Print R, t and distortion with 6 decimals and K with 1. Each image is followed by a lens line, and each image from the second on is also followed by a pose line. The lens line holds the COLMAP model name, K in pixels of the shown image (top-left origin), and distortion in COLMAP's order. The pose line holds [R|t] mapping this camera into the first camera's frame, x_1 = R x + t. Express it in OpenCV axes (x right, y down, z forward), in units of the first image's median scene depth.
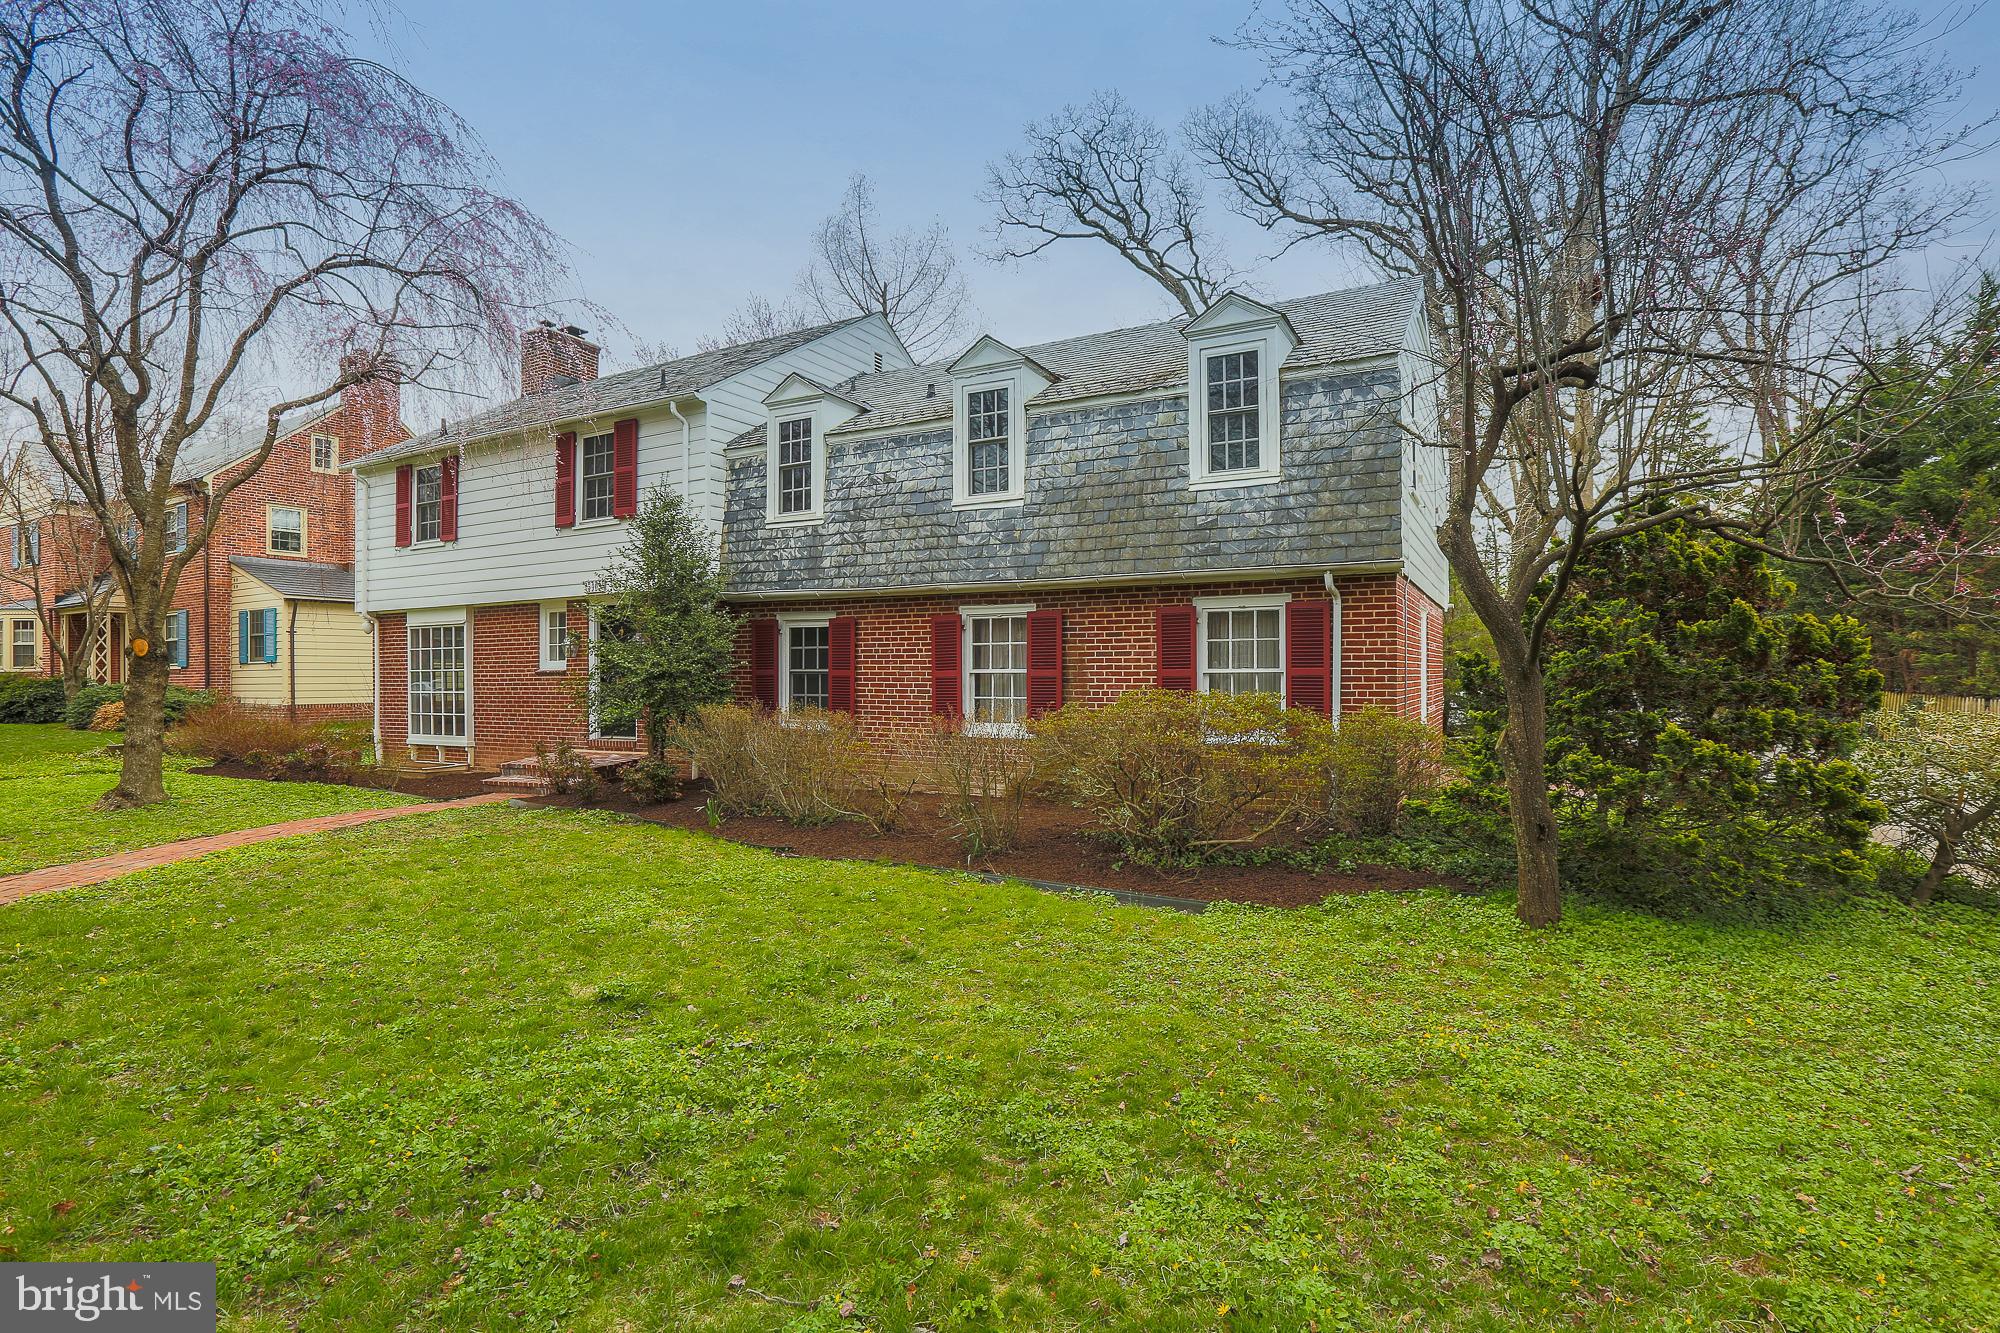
lens RADIAL K [[972.7, 0, 1000.0], [0, 972.7, 666.5], [0, 0, 1]] dist [-0.067949, 0.030803]
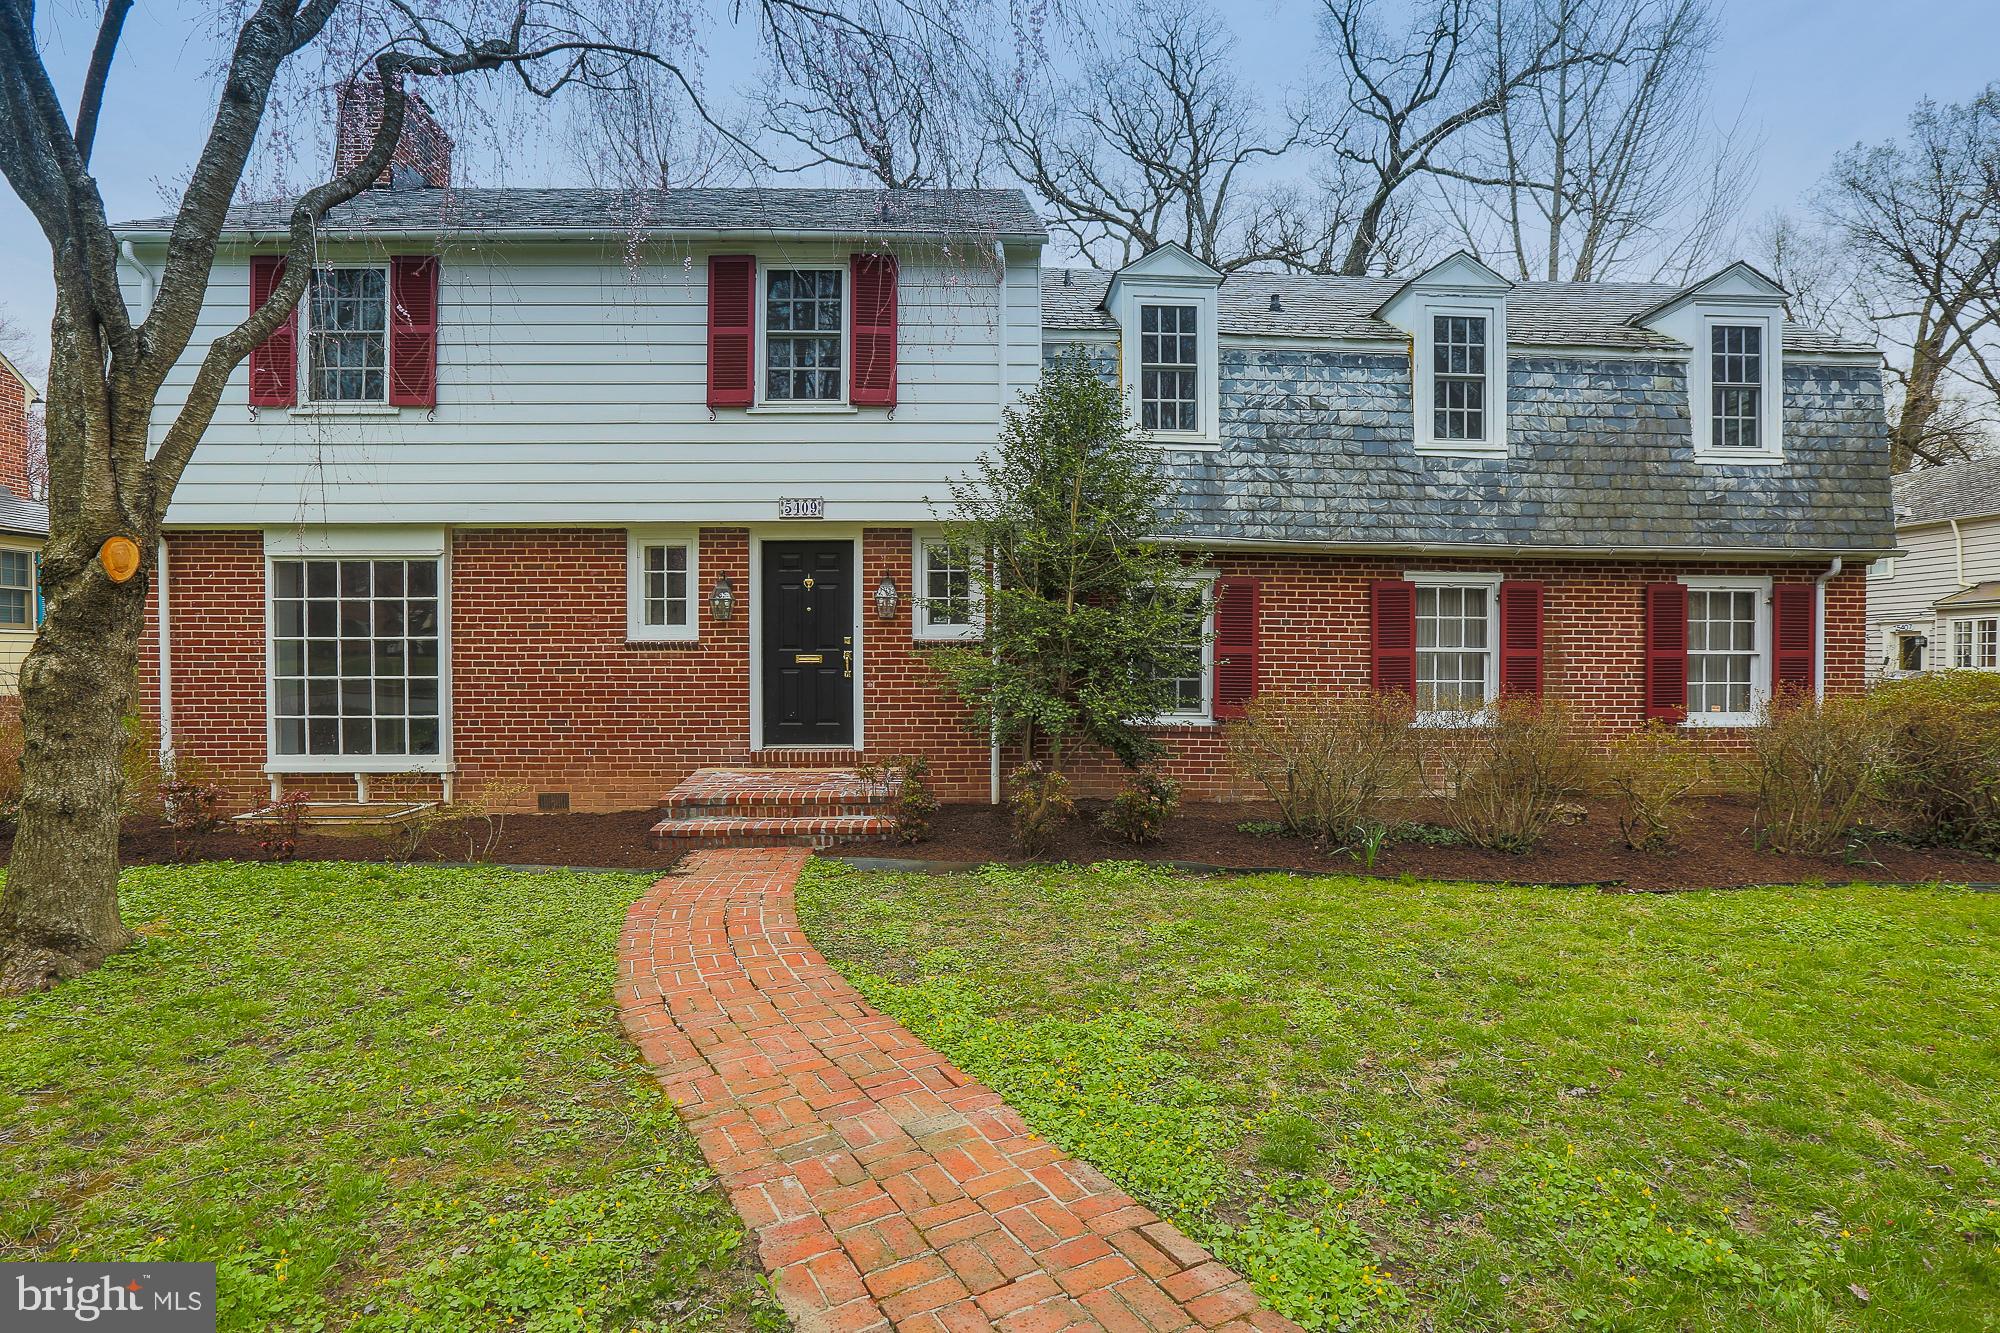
lens RADIAL K [[1021.1, 0, 998.0], [0, 1021.1, 671.4], [0, 0, 1]] dist [-0.067515, 0.037437]
pose [[0.863023, -0.002863, 0.505157, -0.810417], [-0.011302, 0.999624, 0.024974, 0.006563], [-0.505039, -0.027263, 0.862666, 0.446492]]
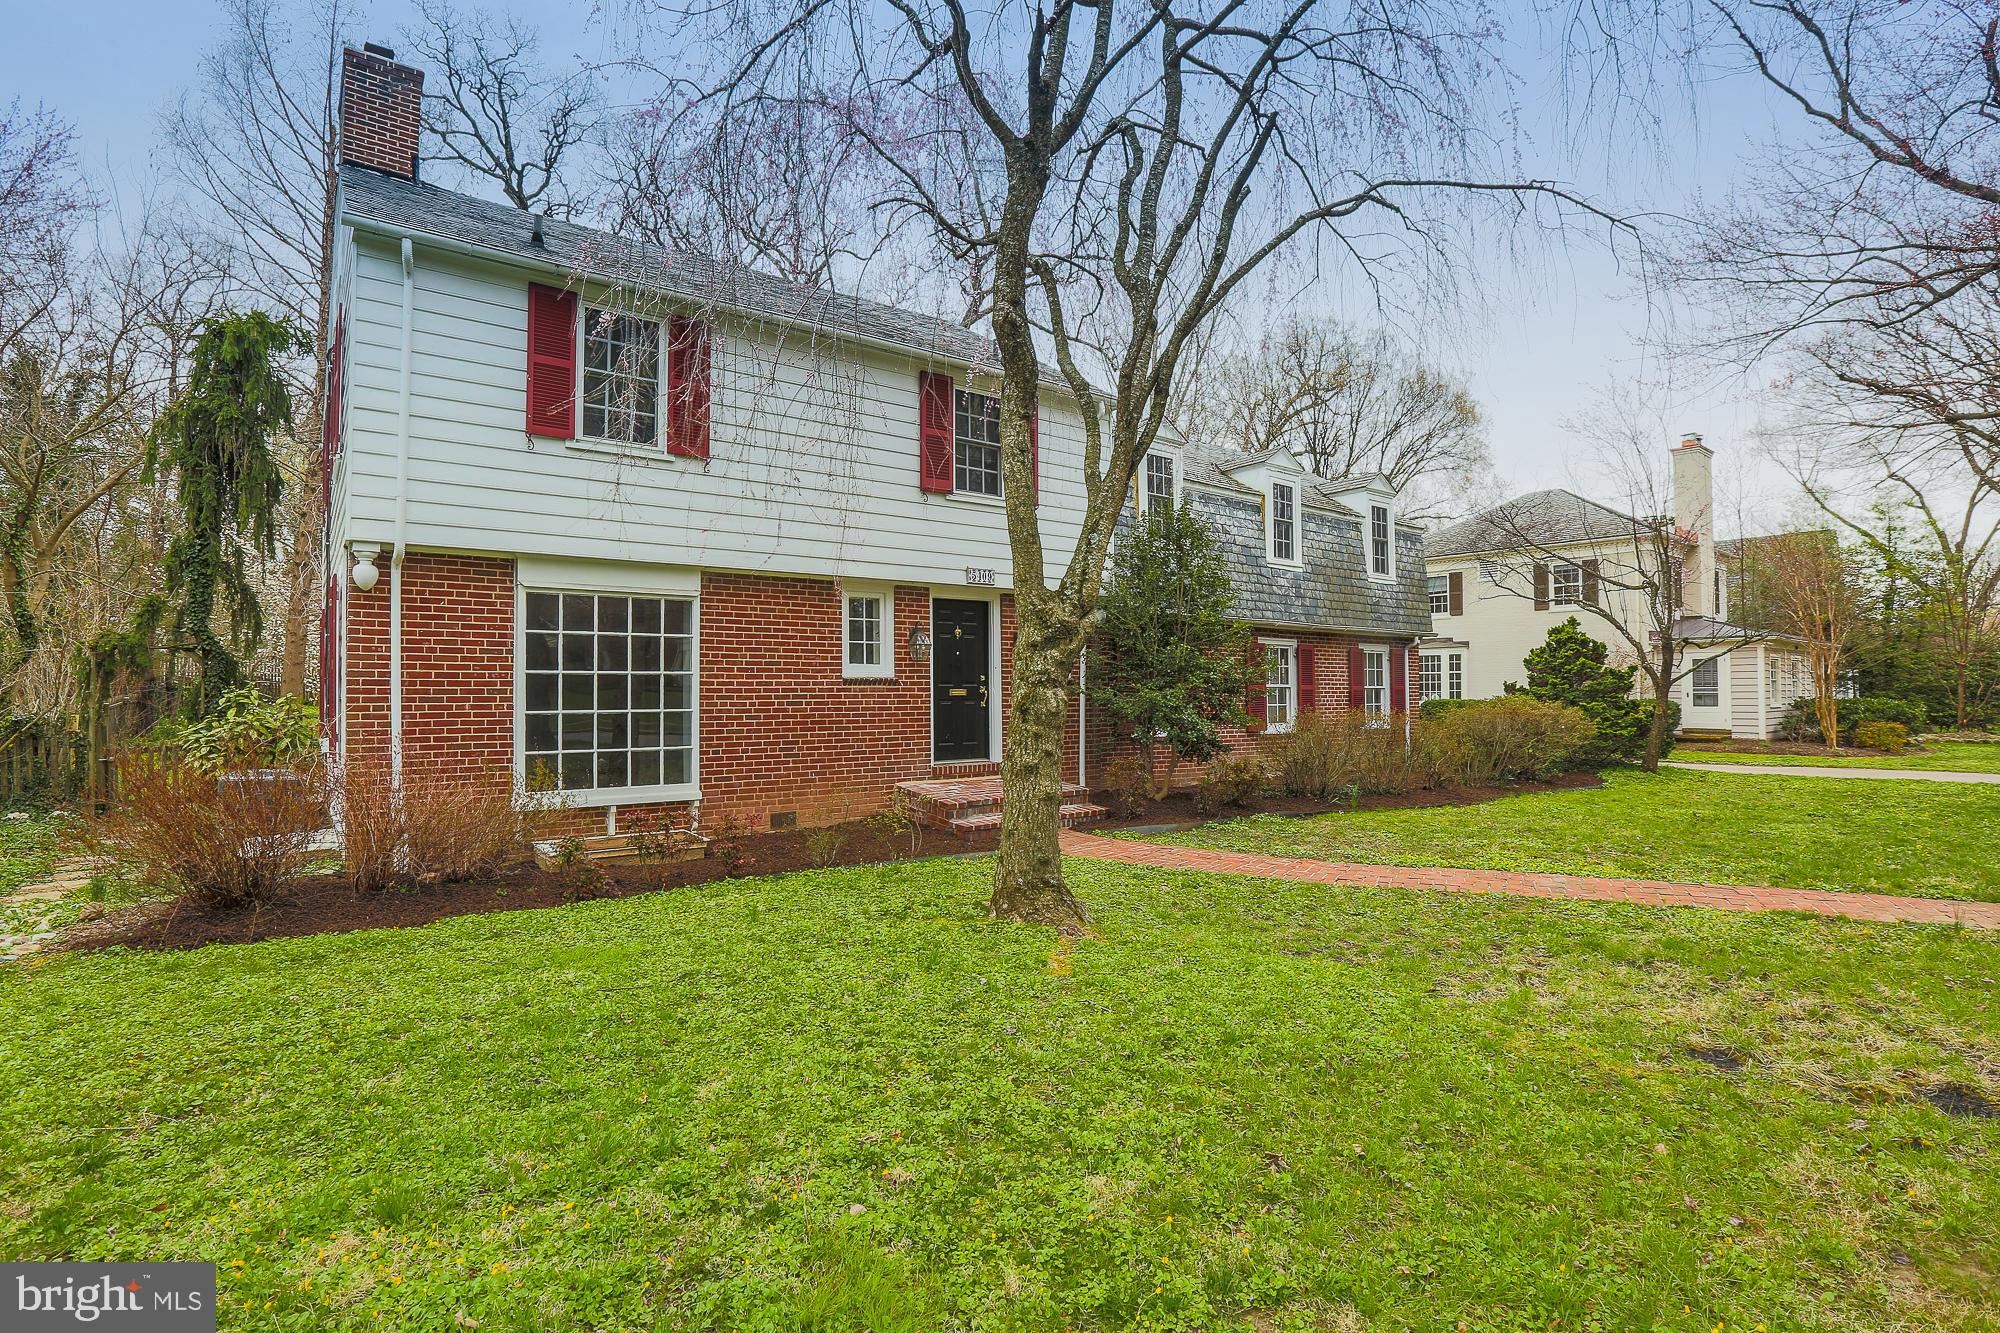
lens RADIAL K [[972.7, 0, 1000.0], [0, 972.7, 666.5], [0, 0, 1]] dist [-0.067949, 0.030803]
pose [[0.412688, 0.025196, 0.910524, -1.461775], [-0.015285, 0.999668, -0.020735, 0.012665], [-0.910744, -0.005361, 0.412936, 0.804285]]
